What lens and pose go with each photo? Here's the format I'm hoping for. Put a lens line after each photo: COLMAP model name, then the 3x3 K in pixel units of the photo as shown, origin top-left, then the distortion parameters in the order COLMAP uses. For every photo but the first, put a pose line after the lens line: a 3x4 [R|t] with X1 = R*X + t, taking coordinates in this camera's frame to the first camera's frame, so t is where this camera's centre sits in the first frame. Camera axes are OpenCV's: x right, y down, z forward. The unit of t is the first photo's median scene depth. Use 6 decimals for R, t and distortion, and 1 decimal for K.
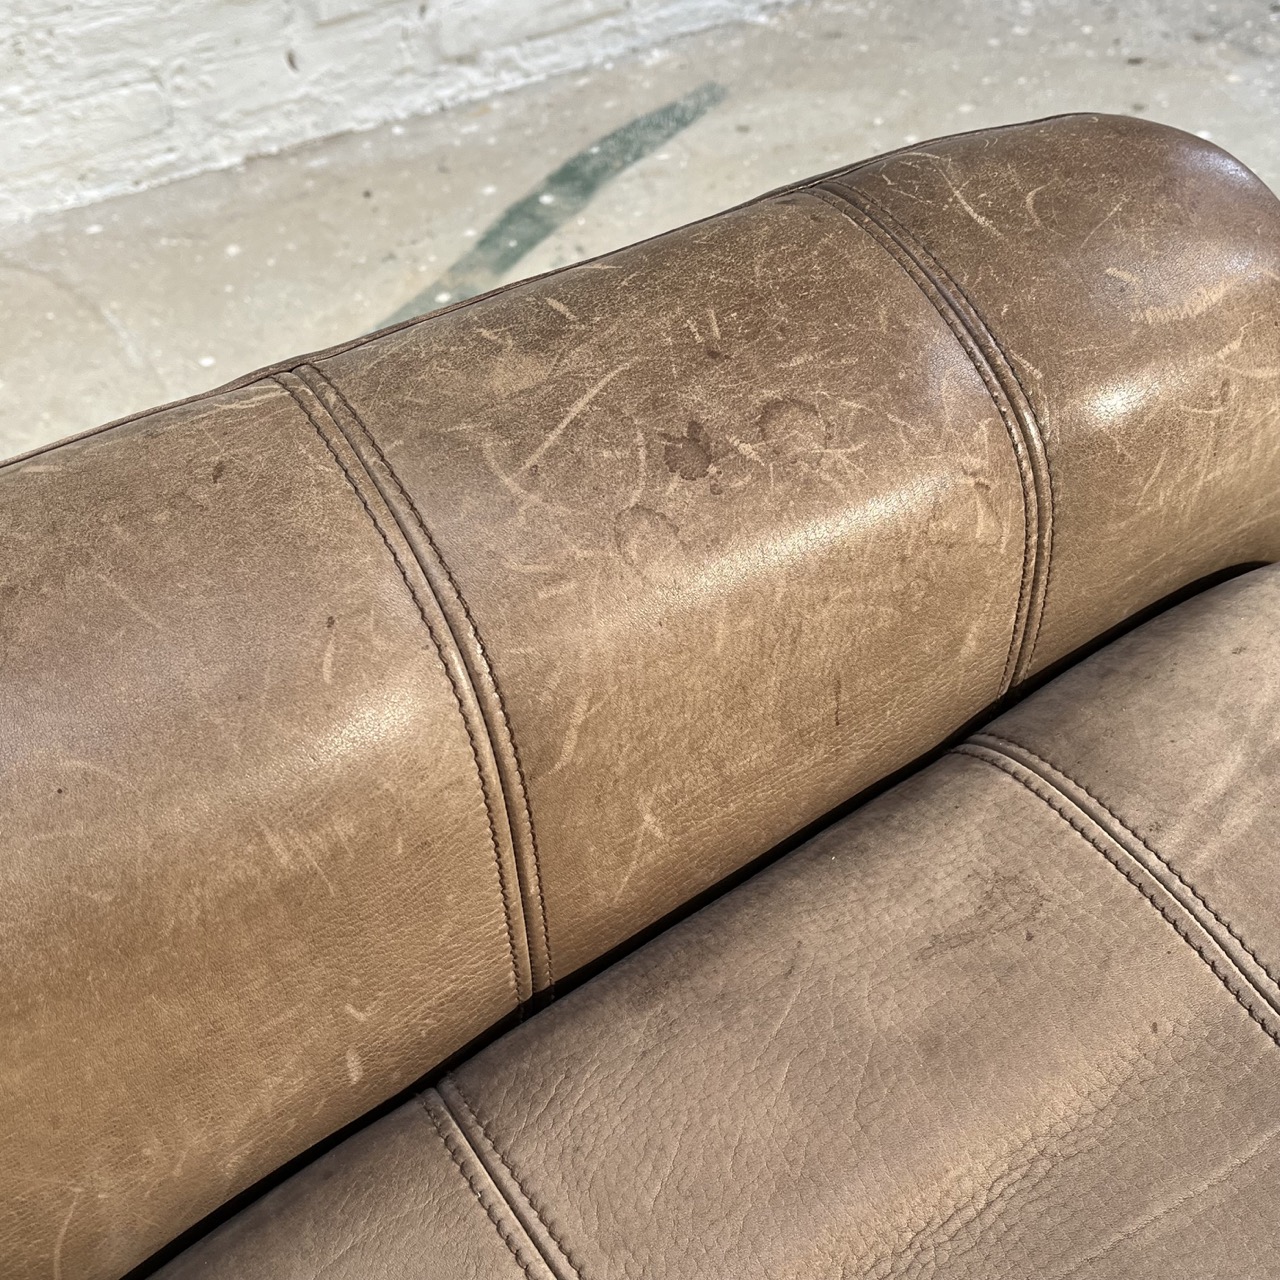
lens RADIAL K [[1612.2, 0, 641.7], [0, 1612.2, 647.3], [0, 0, 1]] dist [0.014820, 0.000000]
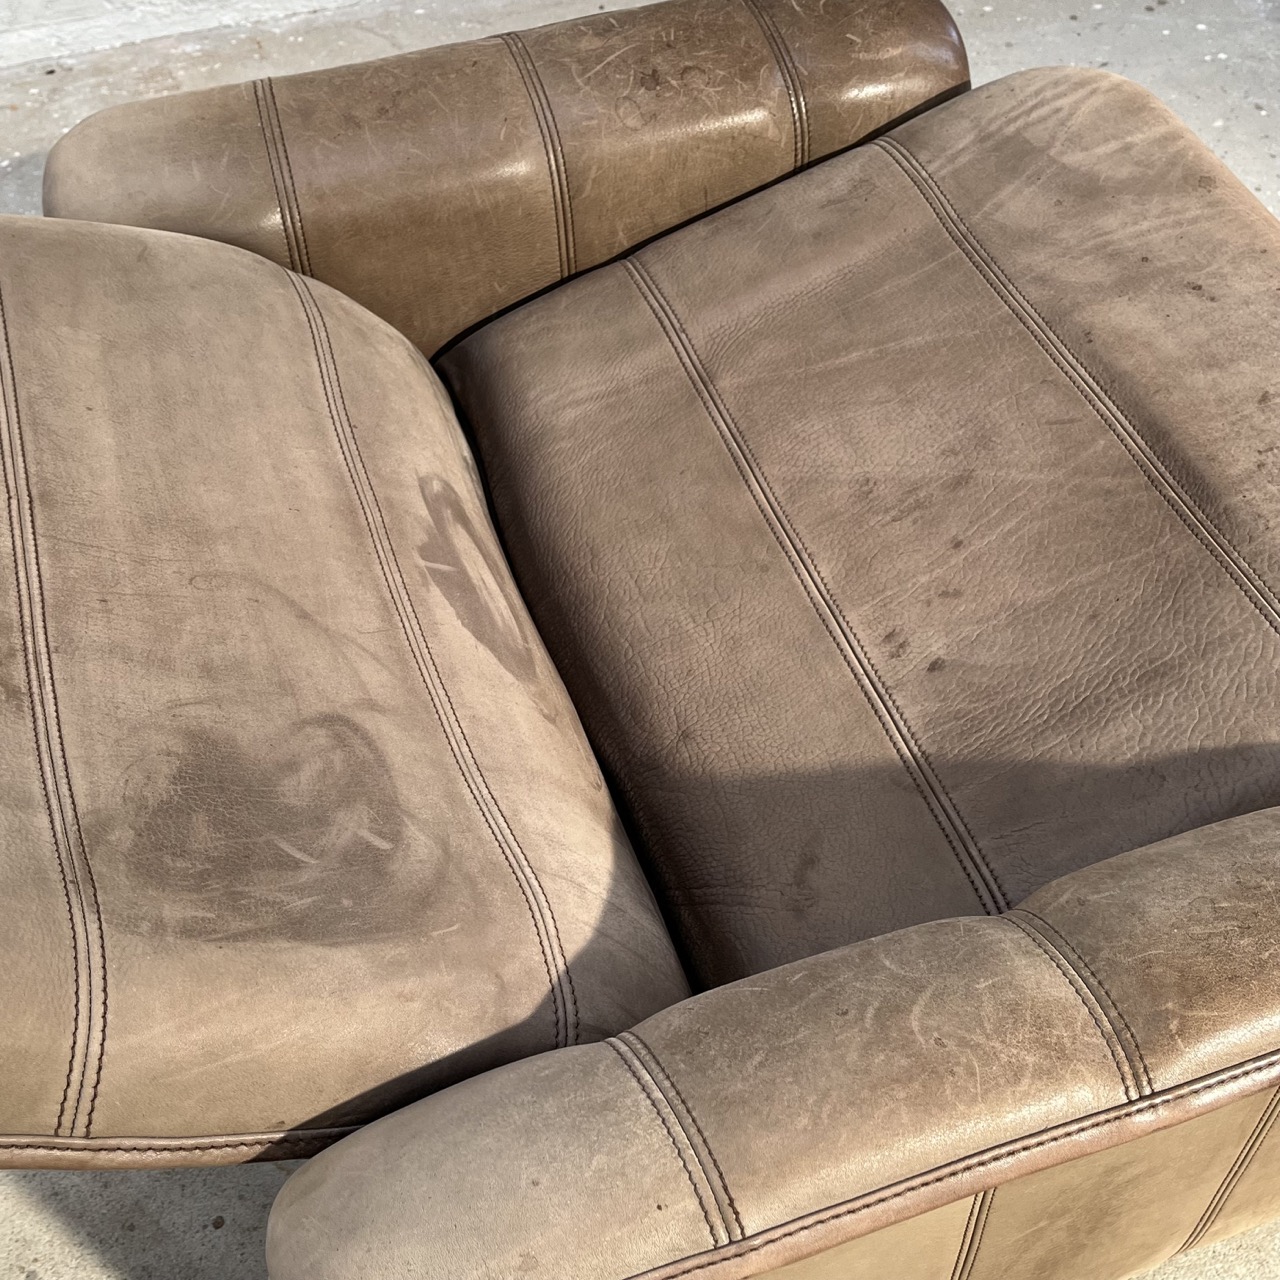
lens RADIAL K [[1612.2, 0, 637.0], [0, 1612.2, 634.9], [0, 0, 1]] dist [0.014820, 0.000000]
pose [[0.979297, 0.152774, -0.132803, 0.486518], [-0.143617, 0.986707, 0.076055, 0.561311], [0.142657, -0.055408, 0.988220, -1.612579]]
